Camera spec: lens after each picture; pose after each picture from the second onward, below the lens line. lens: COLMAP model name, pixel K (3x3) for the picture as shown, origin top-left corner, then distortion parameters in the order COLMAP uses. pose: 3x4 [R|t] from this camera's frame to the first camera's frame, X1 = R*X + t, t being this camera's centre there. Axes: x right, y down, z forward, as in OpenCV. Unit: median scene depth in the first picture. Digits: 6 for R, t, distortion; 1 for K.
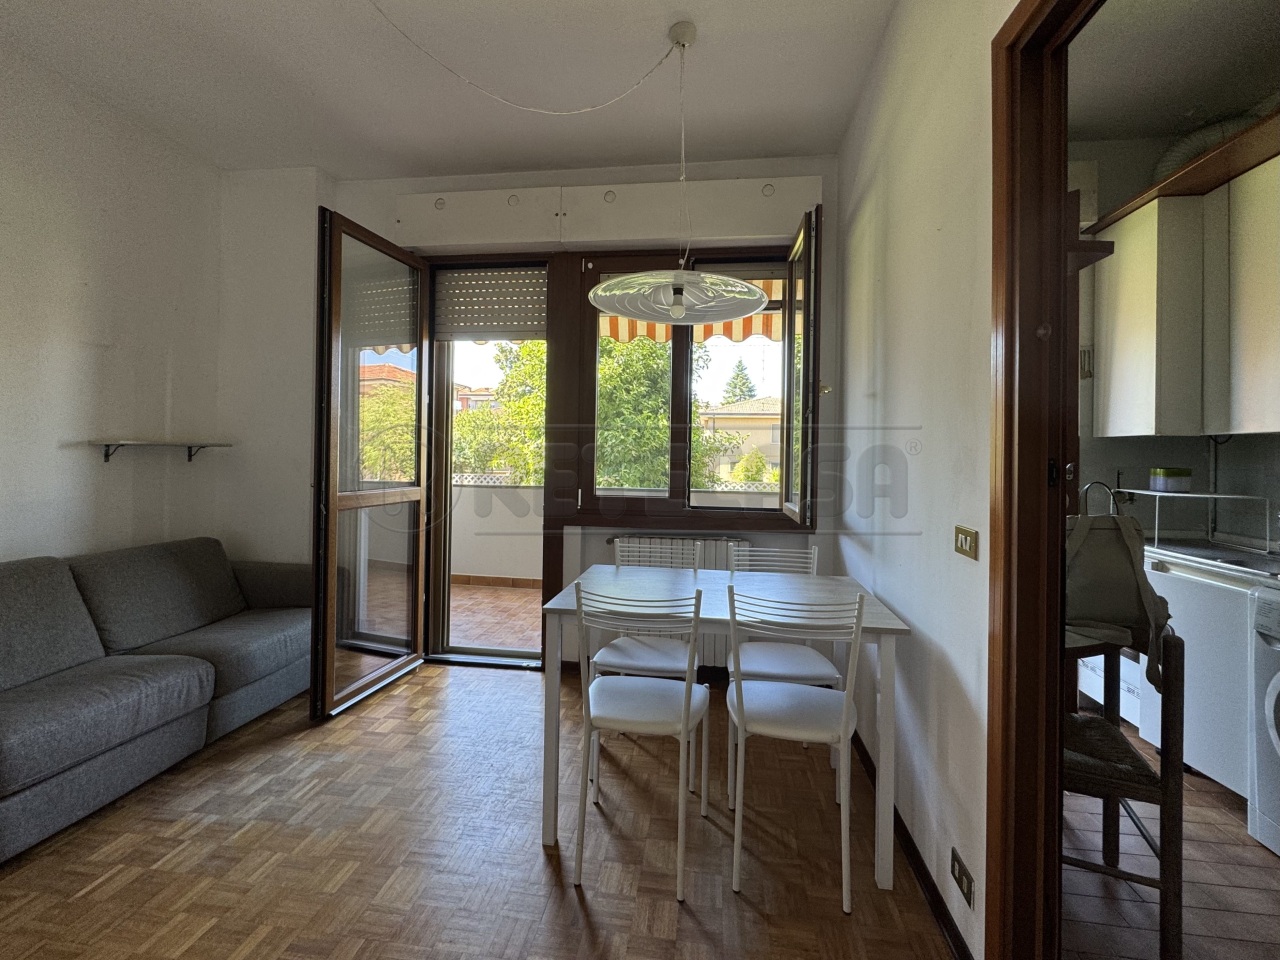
lens RADIAL K [[547.0, 0, 638.7], [0, 547.0, 449.6], [0, 0, 1]] dist [-0.000191, 0.000103]
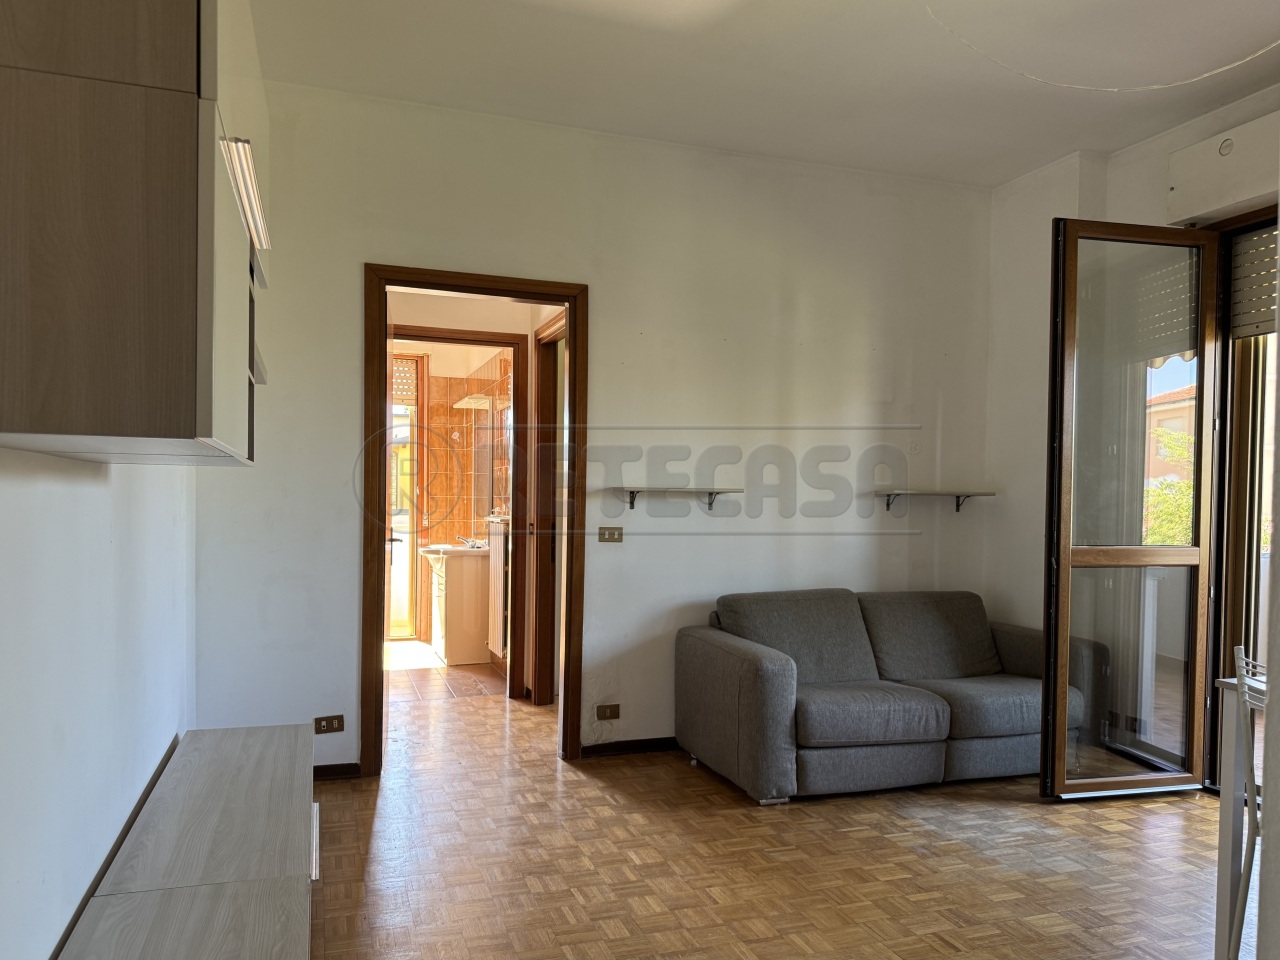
lens RADIAL K [[941.1, 0, 643.8], [0, 941.1, 512.6], [0, 0, 1]] dist [0.086073, -0.174483]
pose [[0.453123, 0.001126, -0.891447, 0.566546], [0.001910, 0.999996, 0.002234, 0.026379], [0.891446, -0.002715, 0.453119, -0.329602]]
